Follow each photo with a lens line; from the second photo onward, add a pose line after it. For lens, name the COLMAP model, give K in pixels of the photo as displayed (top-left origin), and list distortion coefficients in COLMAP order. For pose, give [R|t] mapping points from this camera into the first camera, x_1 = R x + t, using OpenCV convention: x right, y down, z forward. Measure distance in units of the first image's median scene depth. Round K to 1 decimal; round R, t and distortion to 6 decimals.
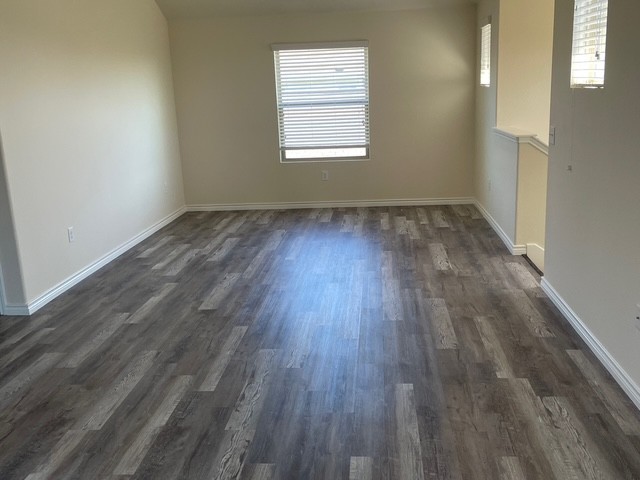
lens RADIAL K [[618.8, 0, 320.0], [0, 618.8, 240.0], [0, 0, 1]] dist [0.015890, -0.031979]
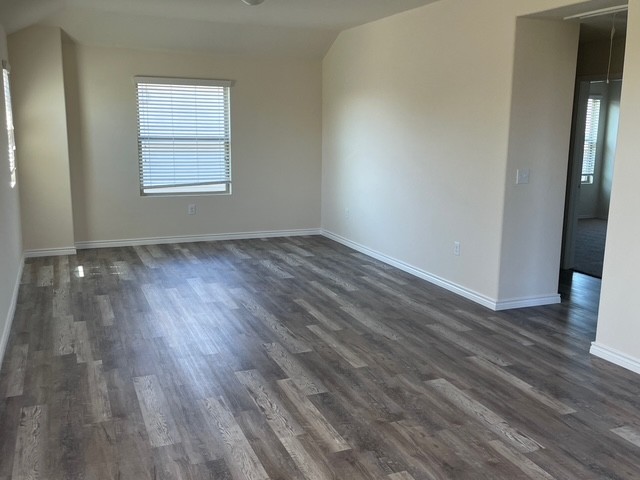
lens RADIAL K [[618.8, 0, 320.0], [0, 618.8, 240.0], [0, 0, 1]] dist [0.015890, -0.031979]
pose [[-0.887606, 0.107975, -0.447769, 0.364844], [-0.092764, 0.910310, 0.403399, -0.452132], [0.451165, 0.399596, -0.797980, 1.773578]]
